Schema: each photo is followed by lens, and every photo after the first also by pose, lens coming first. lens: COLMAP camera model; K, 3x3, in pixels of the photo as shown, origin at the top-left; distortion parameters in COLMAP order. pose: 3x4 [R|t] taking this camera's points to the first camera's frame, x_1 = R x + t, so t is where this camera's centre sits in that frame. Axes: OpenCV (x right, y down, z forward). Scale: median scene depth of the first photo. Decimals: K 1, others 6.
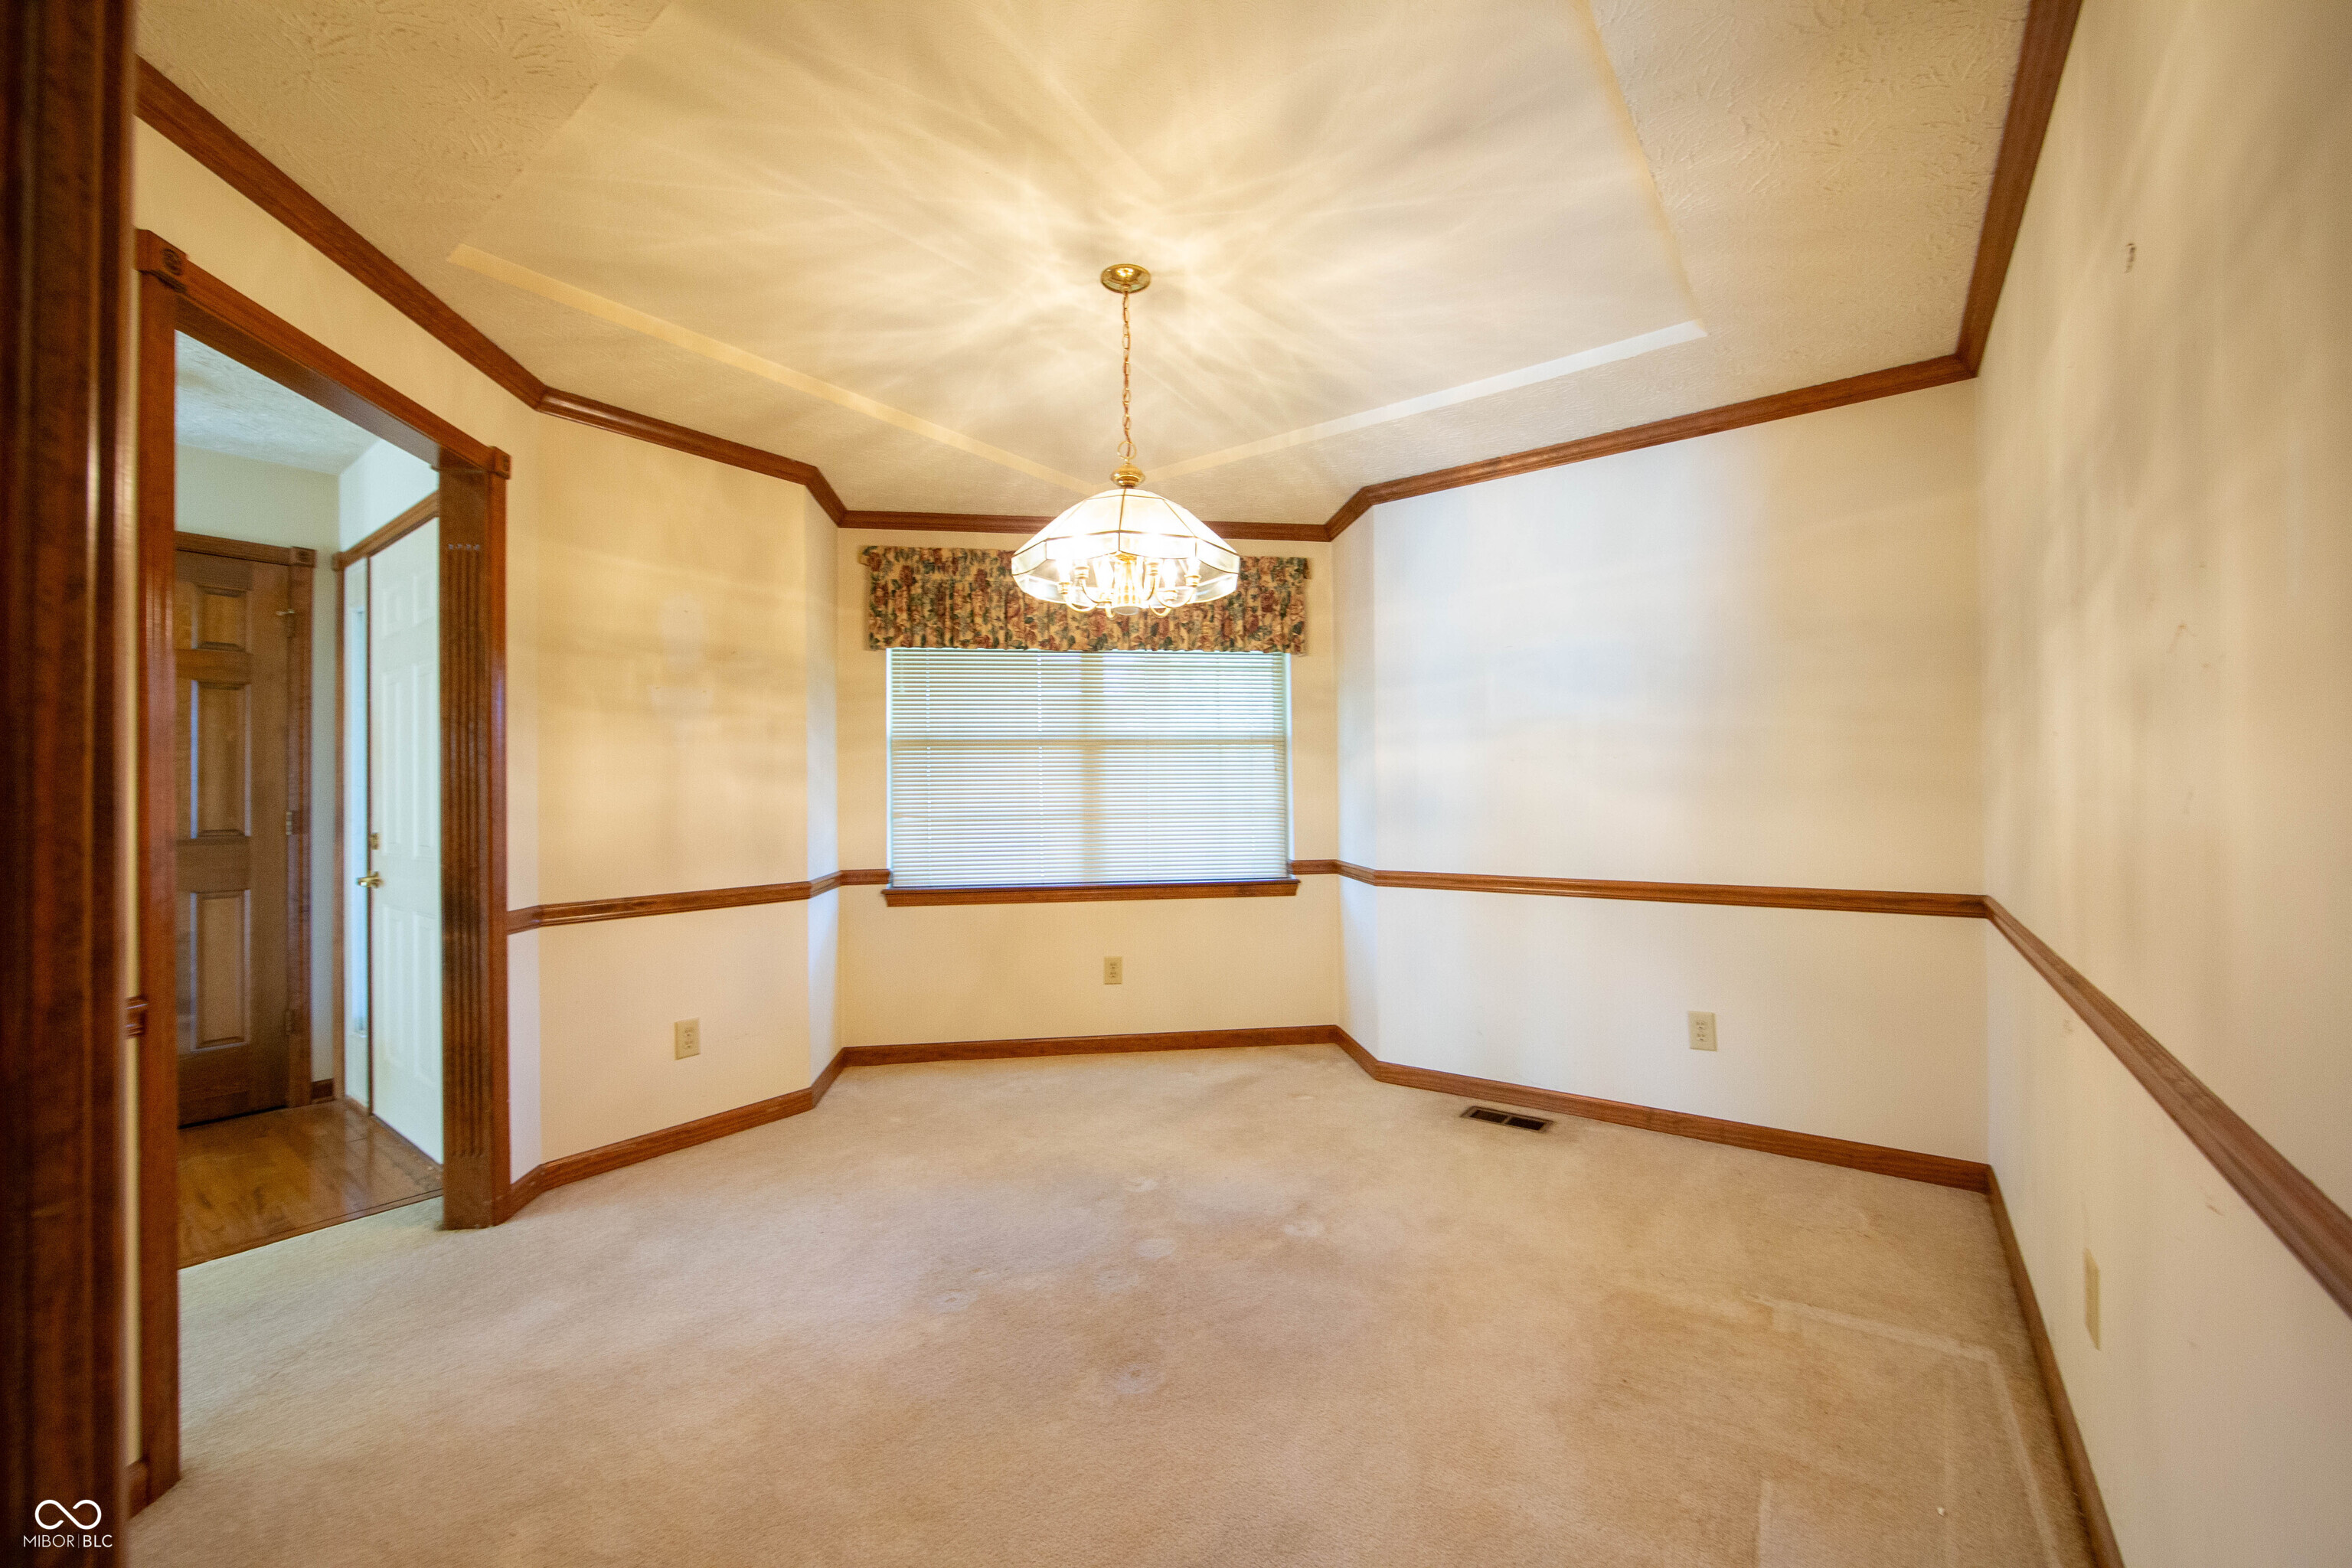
lens RADIAL K [[923.2, 0, 1179.4], [0, 923.2, 784.5], [0, 0, 1]] dist [-0.015159, 0.002884]
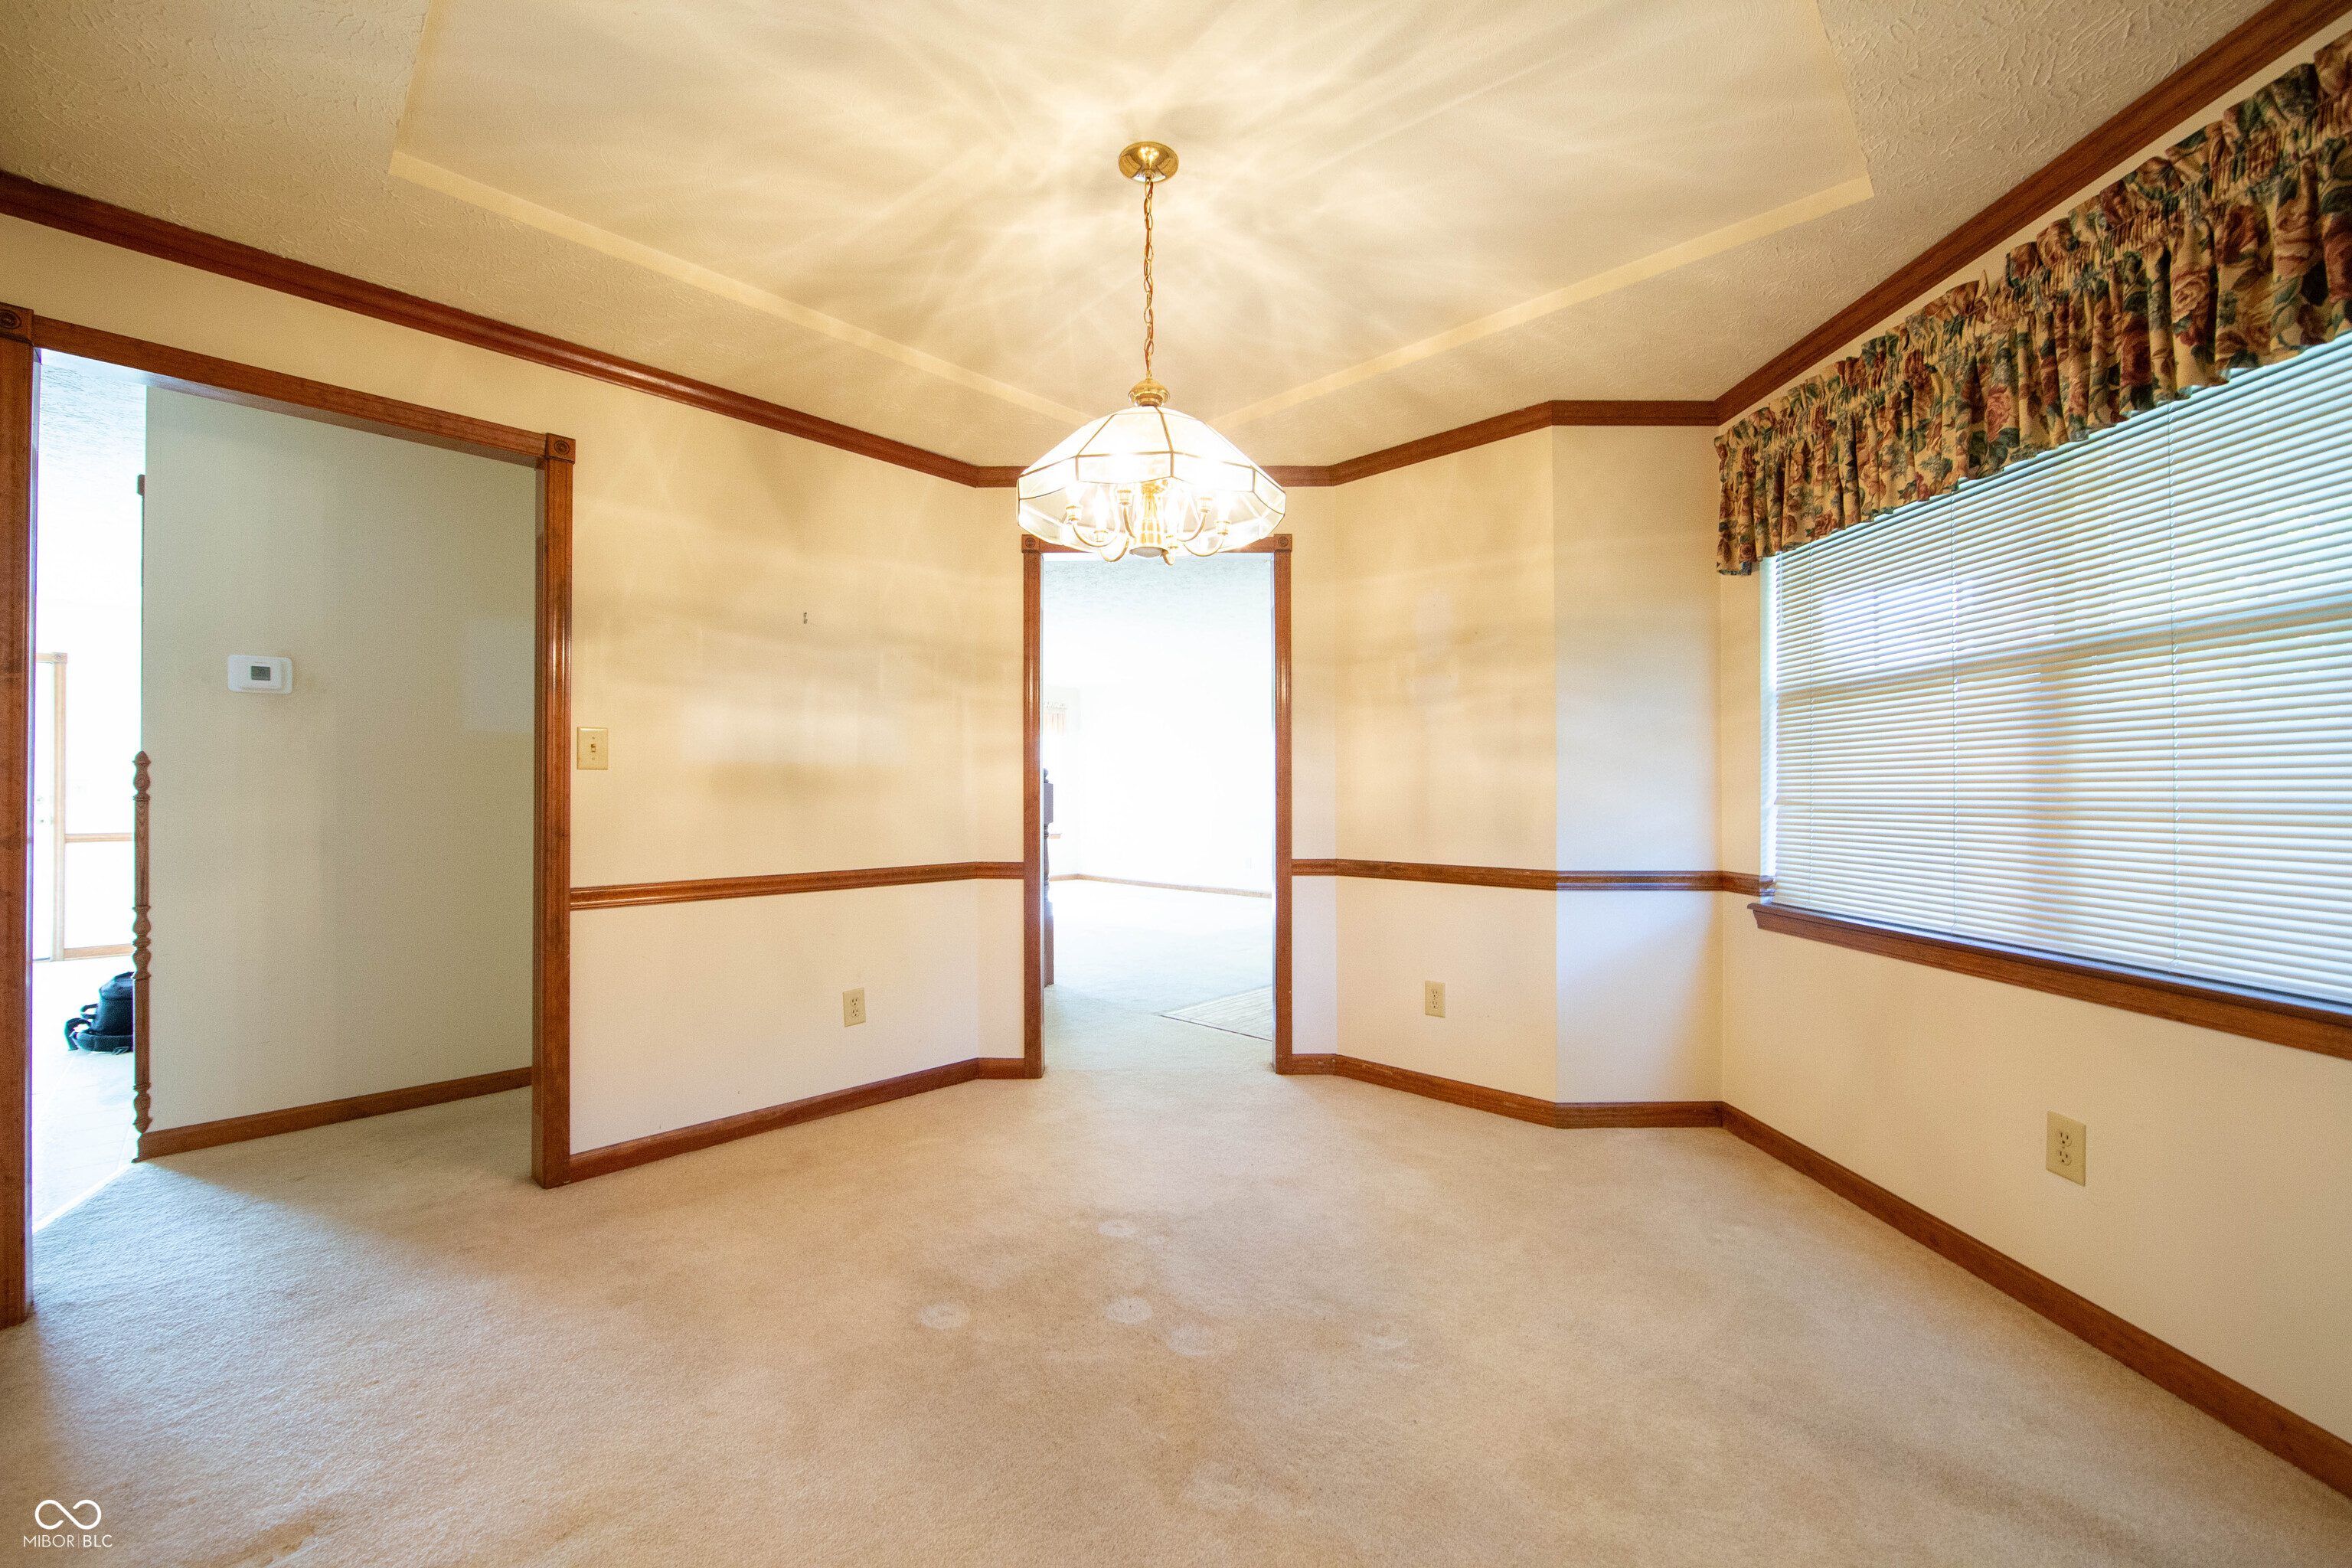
lens RADIAL K [[923.2, 0, 1179.4], [0, 923.2, 784.5], [0, 0, 1]] dist [-0.015159, 0.002884]
pose [[-0.119073, 0.002782, -0.992882, 0.448749], [0.014618, 0.999893, 0.001049, 0.013437], [0.992778, -0.014389, -0.119101, 0.643813]]
